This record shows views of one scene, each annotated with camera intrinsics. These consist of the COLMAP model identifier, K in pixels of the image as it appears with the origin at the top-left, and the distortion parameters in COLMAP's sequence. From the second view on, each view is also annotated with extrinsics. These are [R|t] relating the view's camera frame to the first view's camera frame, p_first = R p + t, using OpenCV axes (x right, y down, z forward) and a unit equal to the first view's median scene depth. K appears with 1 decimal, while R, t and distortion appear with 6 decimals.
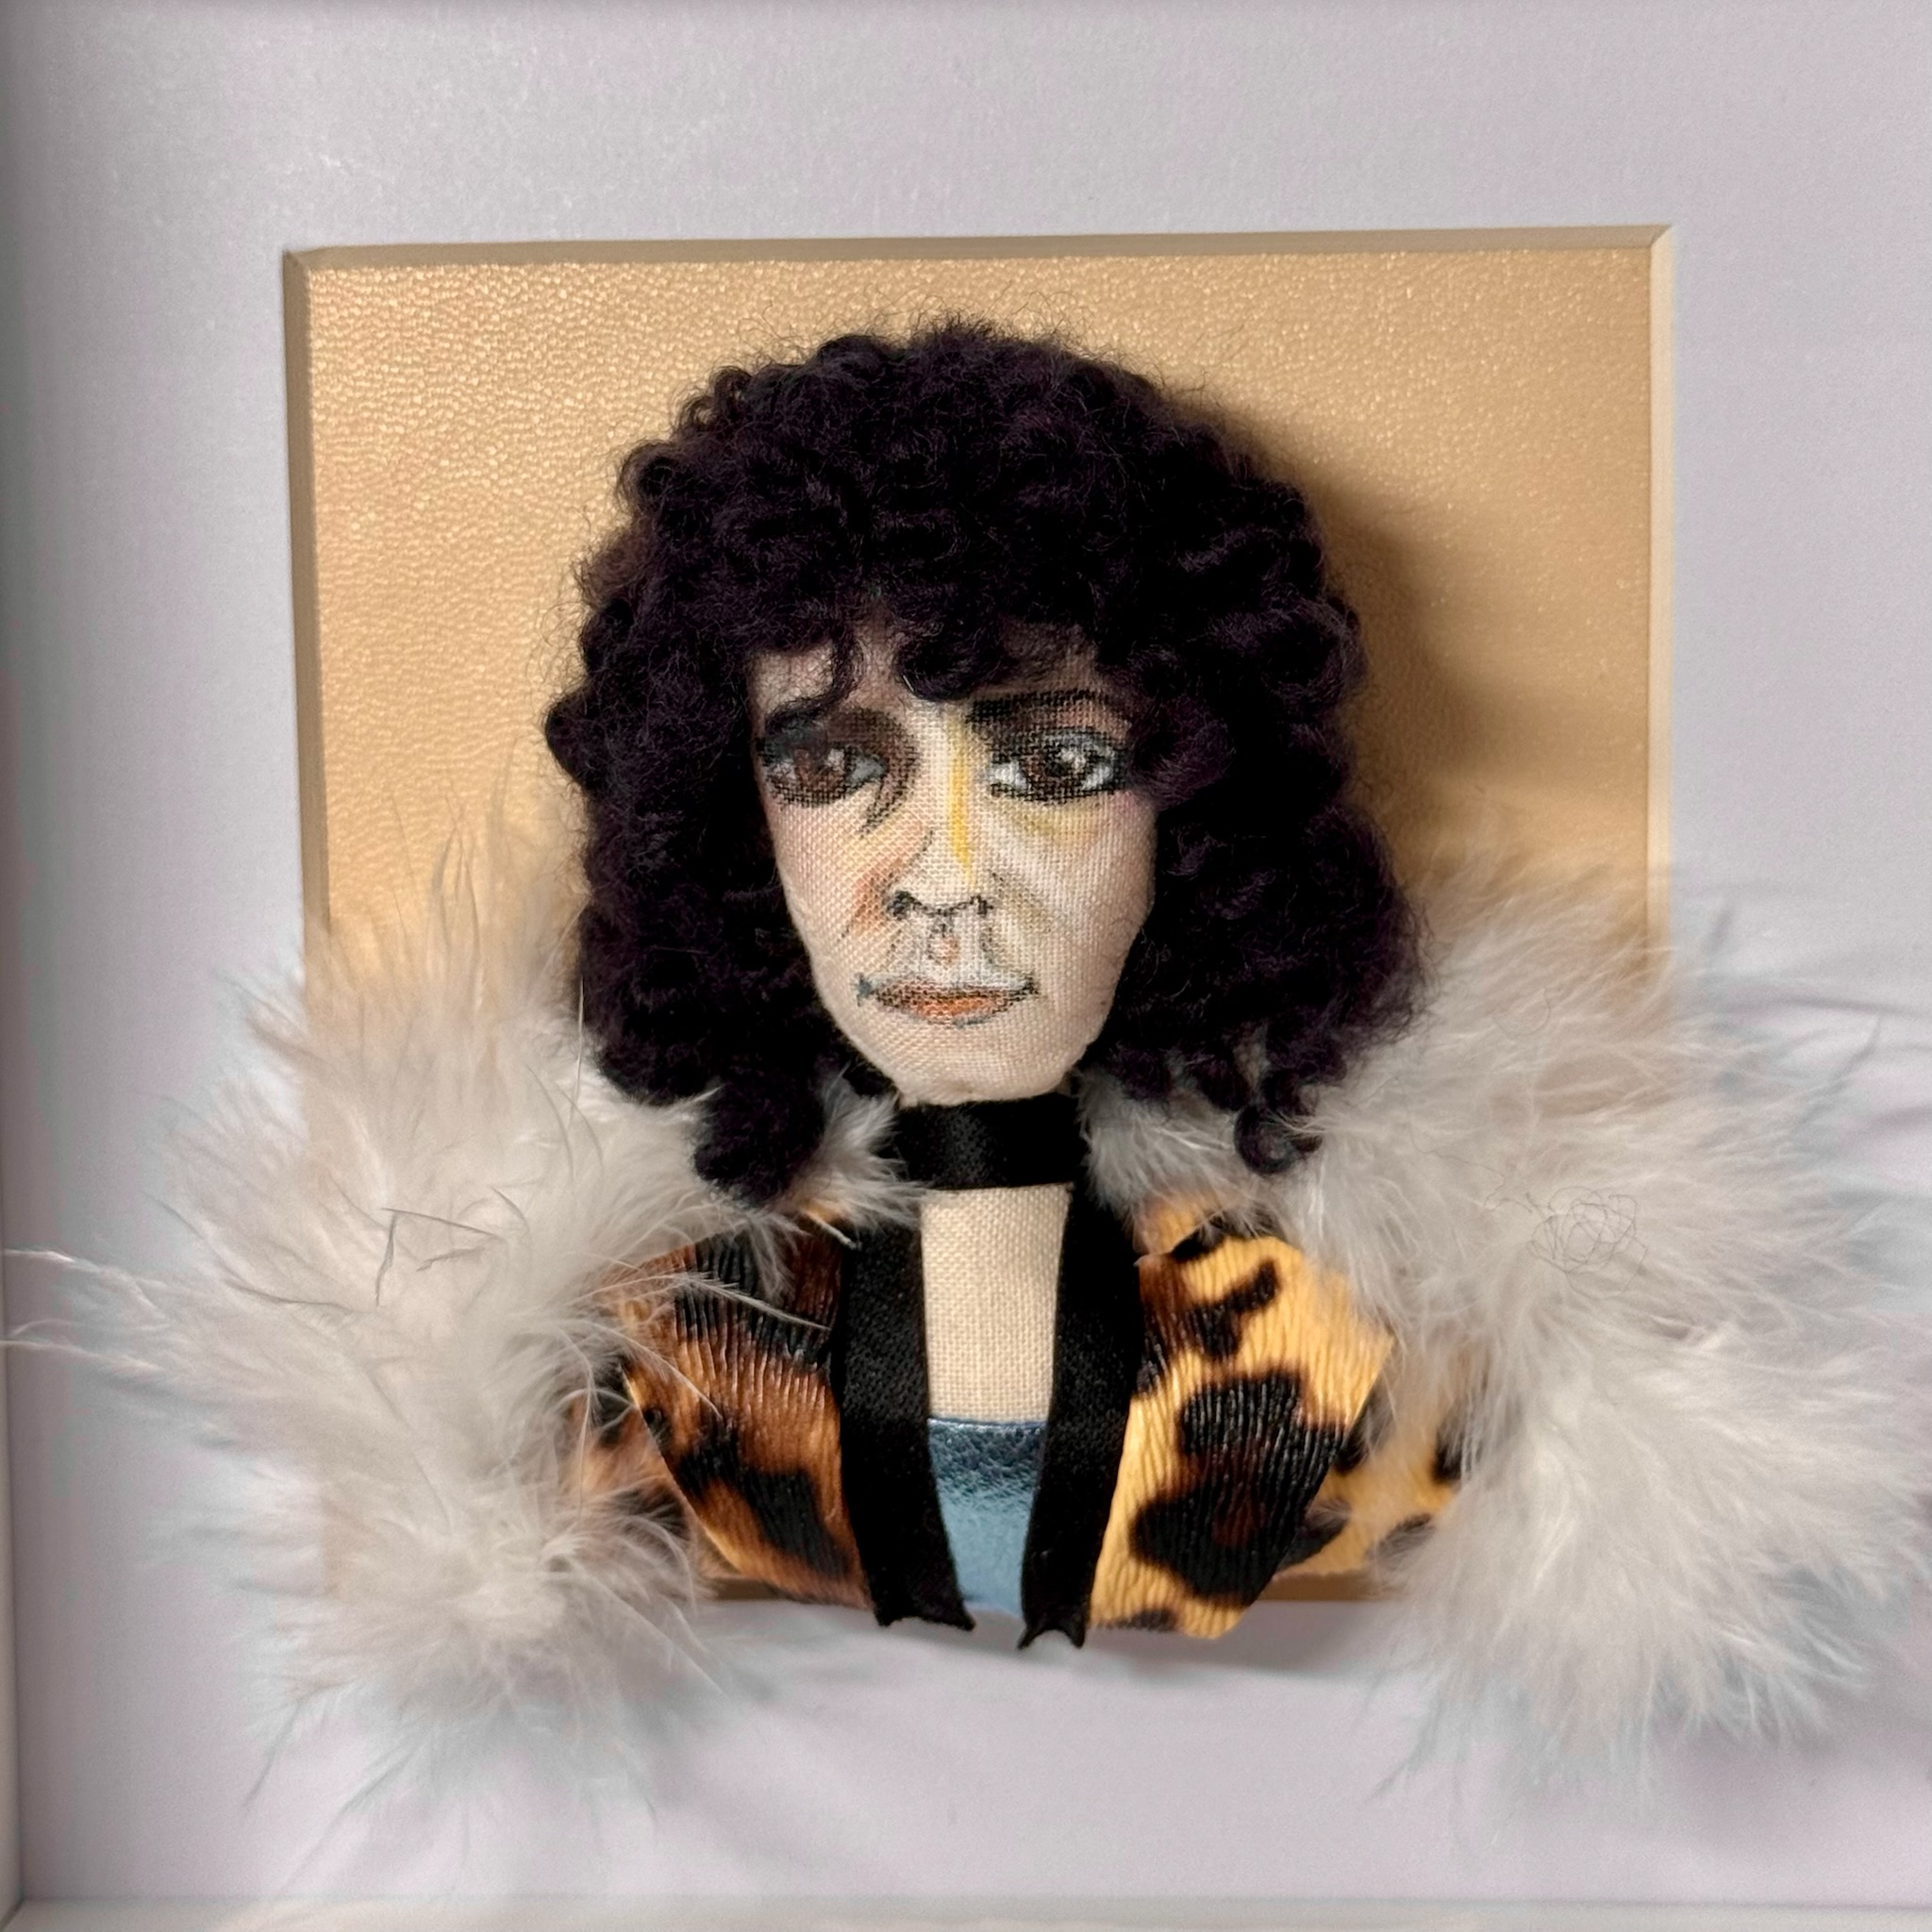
lens RADIAL K [[4205.5, 0, 964.3], [0, 4205.5, 980.4], [0, 0, 1]] dist [0.105856, 0.111420]
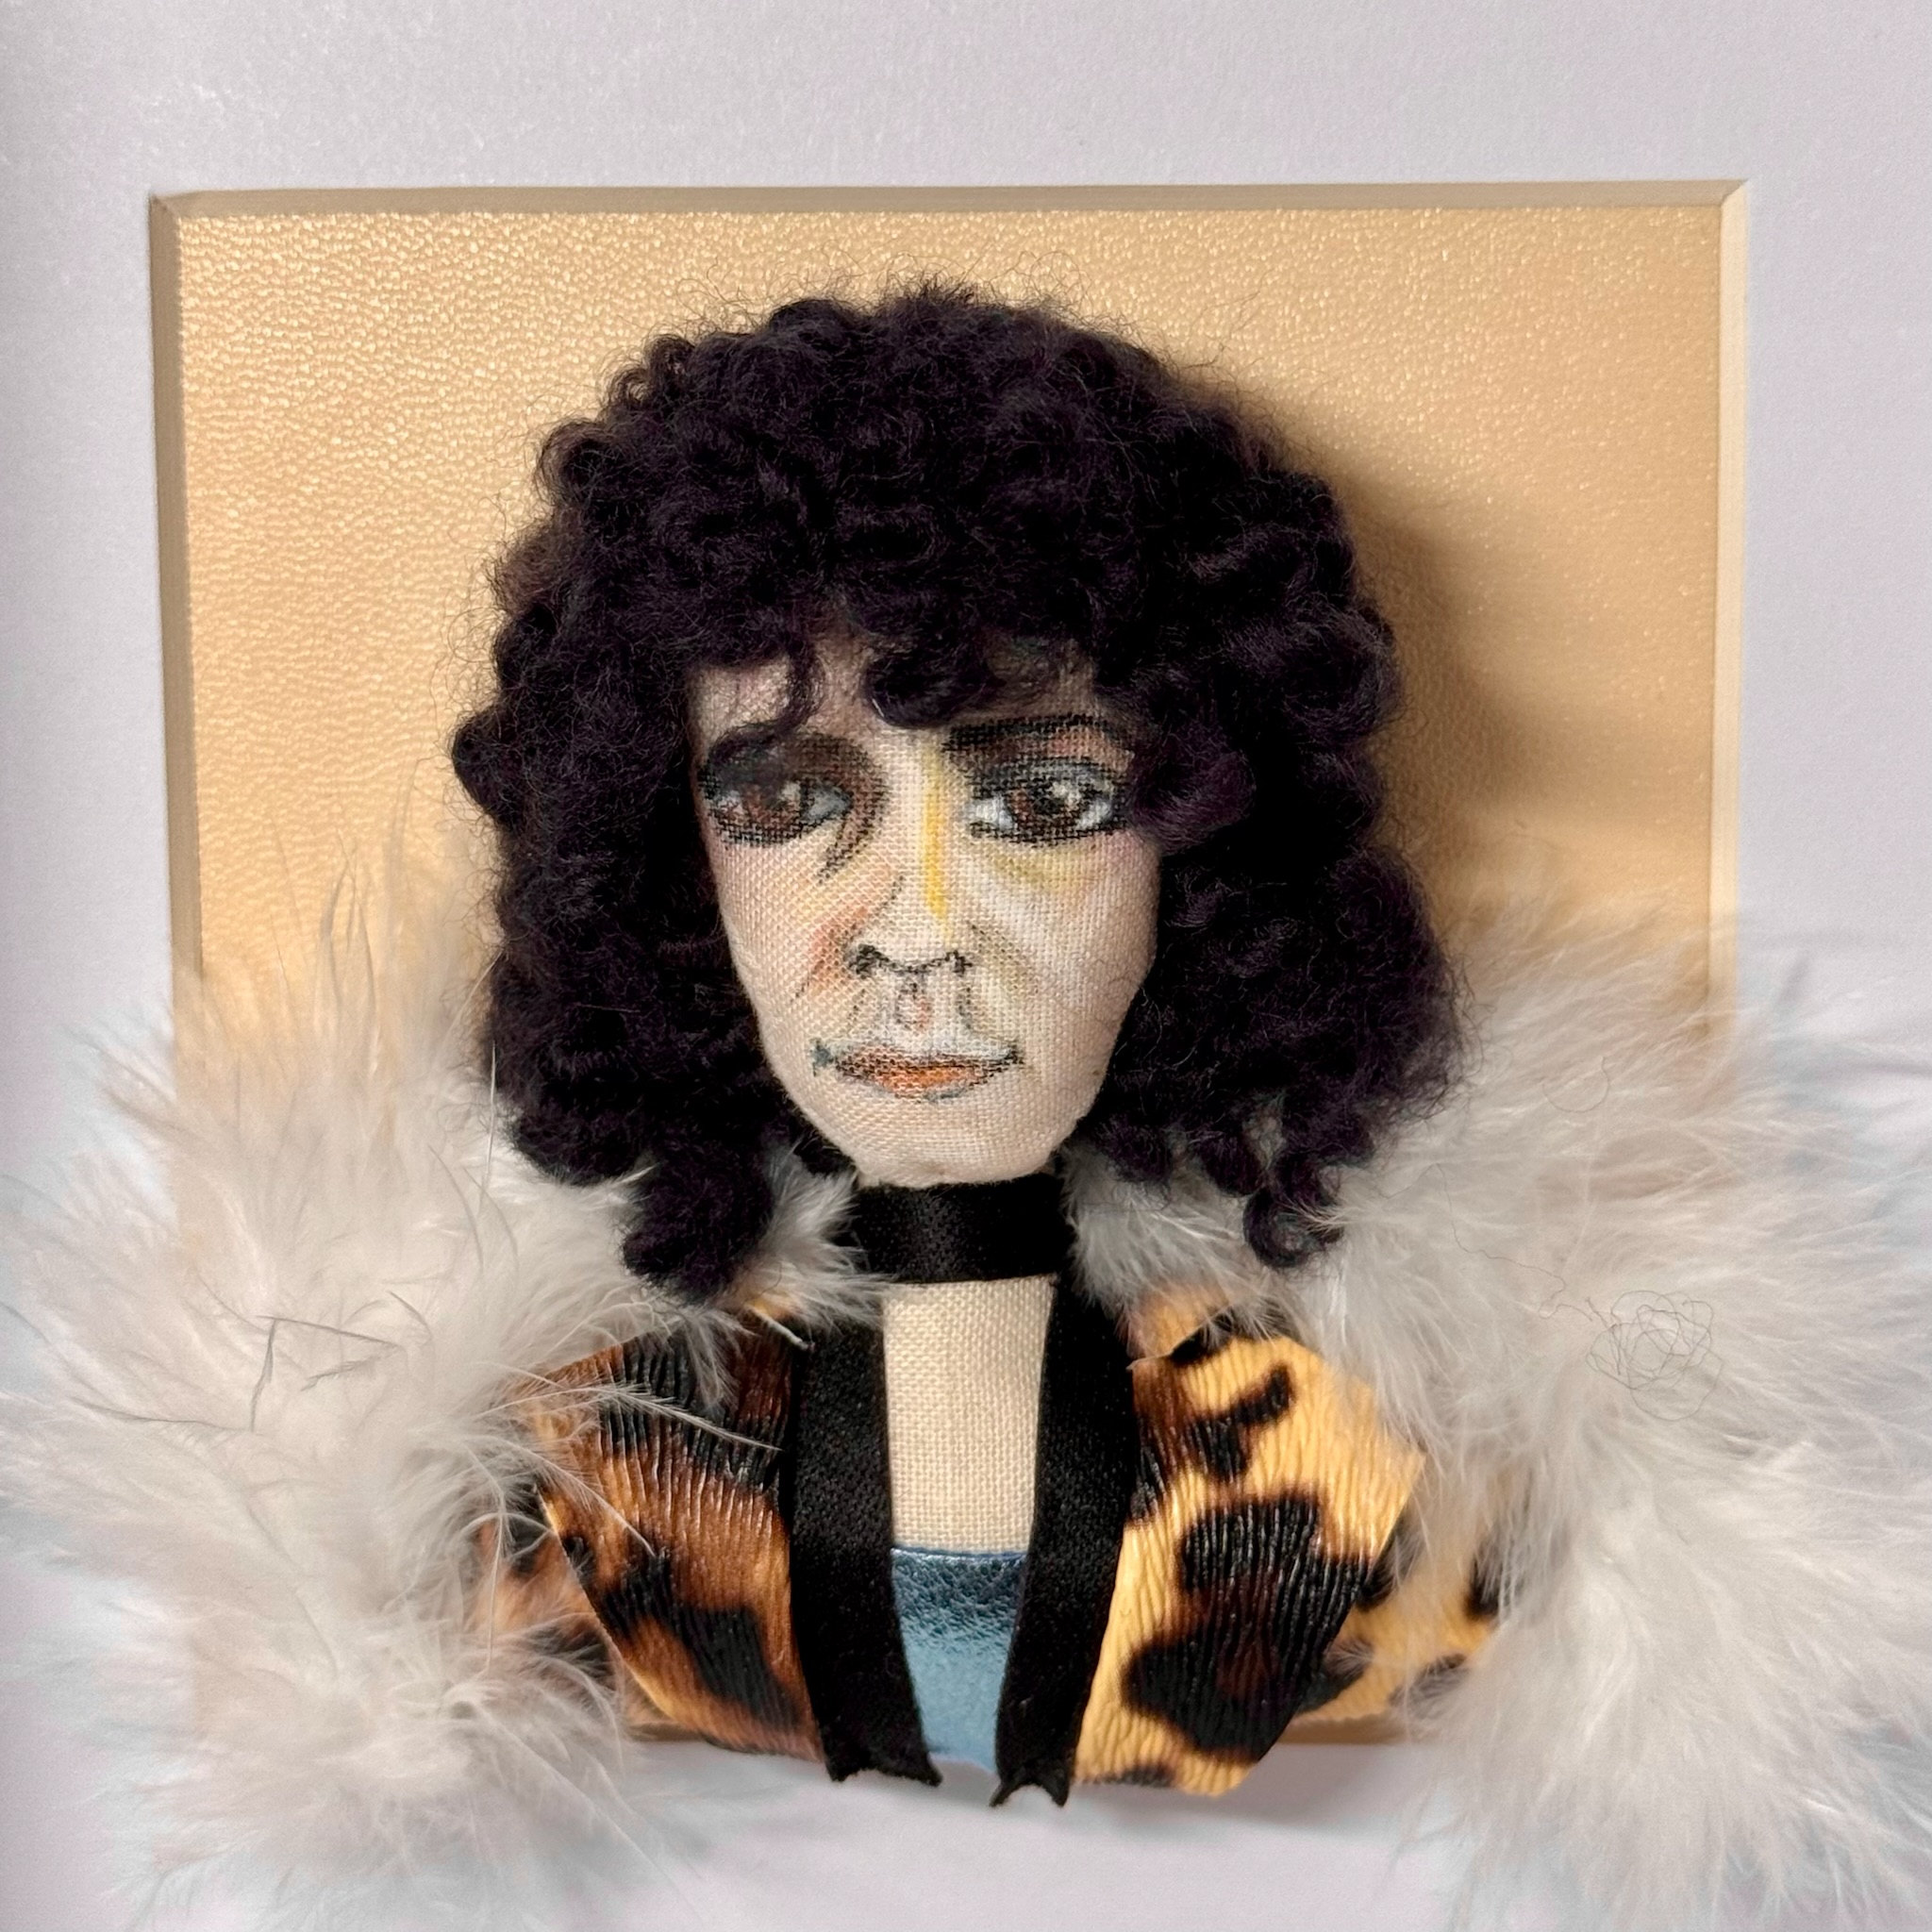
lens RADIAL K [[4205.5, 0, 964.3], [0, 4205.5, 980.4], [0, 0, 1]] dist [0.105856, 0.111420]
pose [[0.999682, 0.004325, 0.024837, -0.015482], [-0.004607, 0.999925, 0.011323, -0.022888], [-0.024786, -0.011434, 0.999627, 0.130474]]
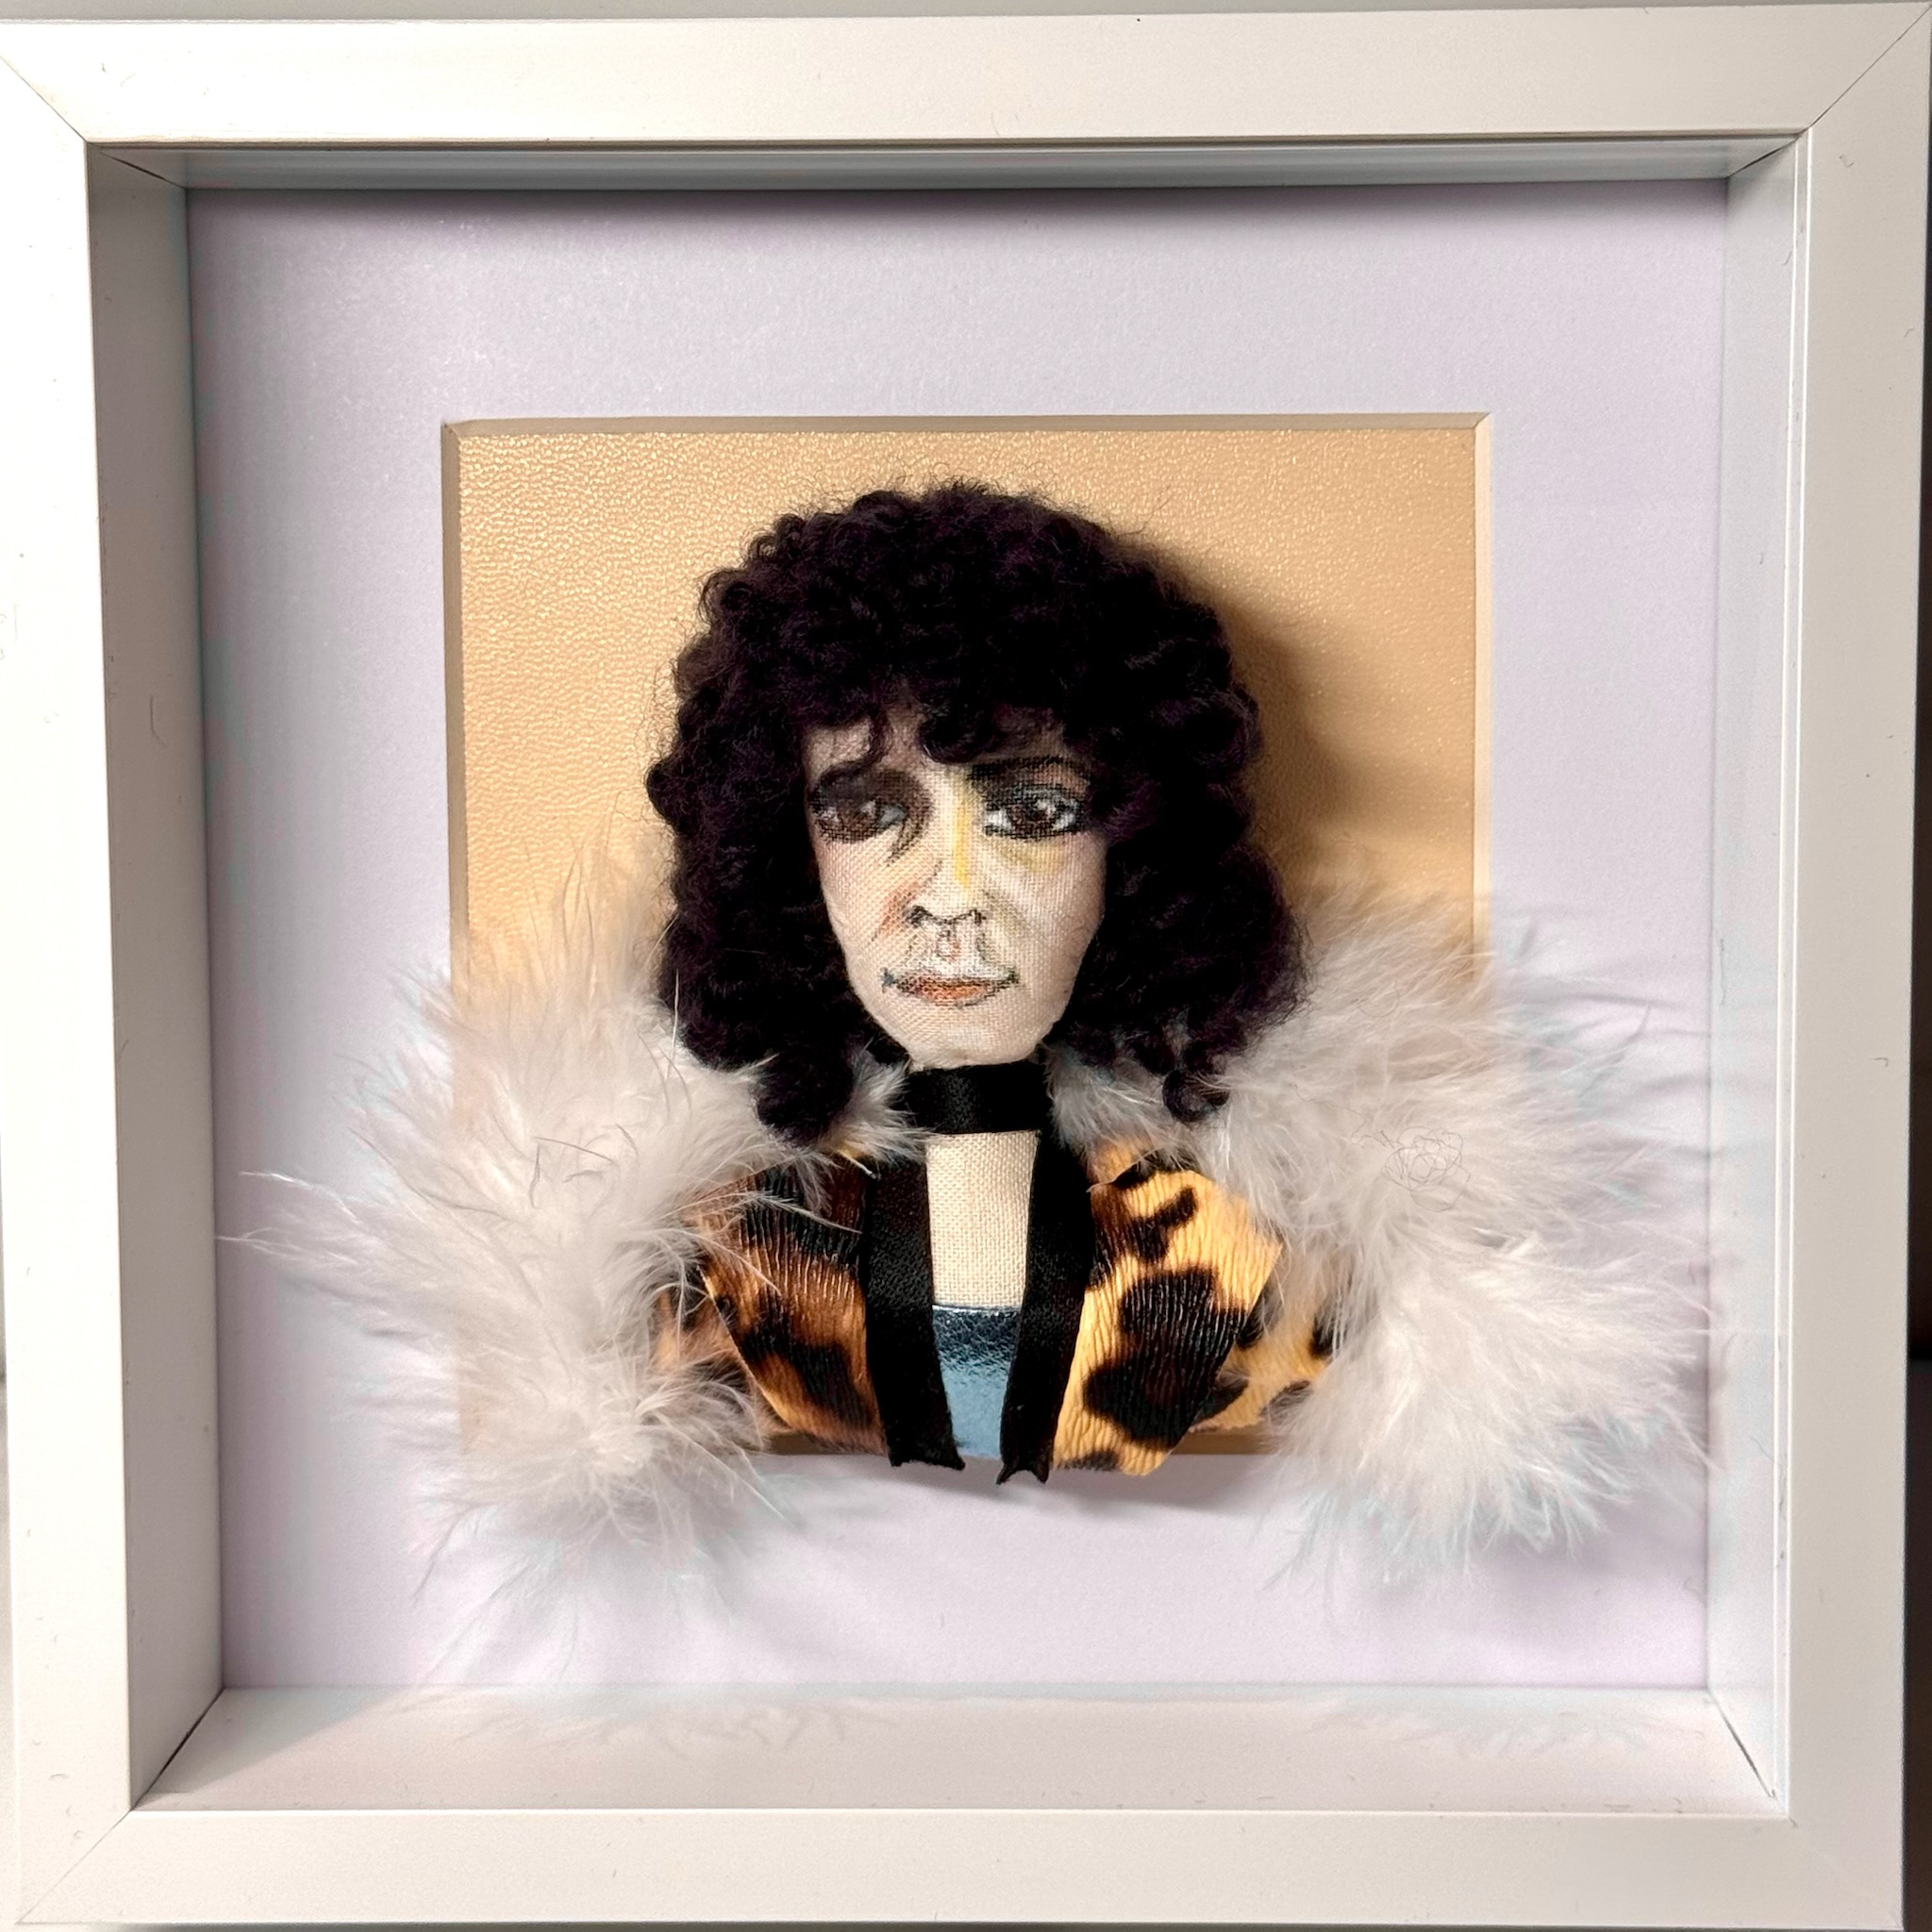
lens RADIAL K [[4205.5, 0, 964.3], [0, 4205.5, 980.4], [0, 0, 1]] dist [0.105856, 0.111420]
pose [[0.999511, 0.003887, 0.031030, -0.039785], [-0.003249, 0.999783, -0.020594, 0.028840], [-0.031104, 0.020484, 0.999306, -0.325789]]
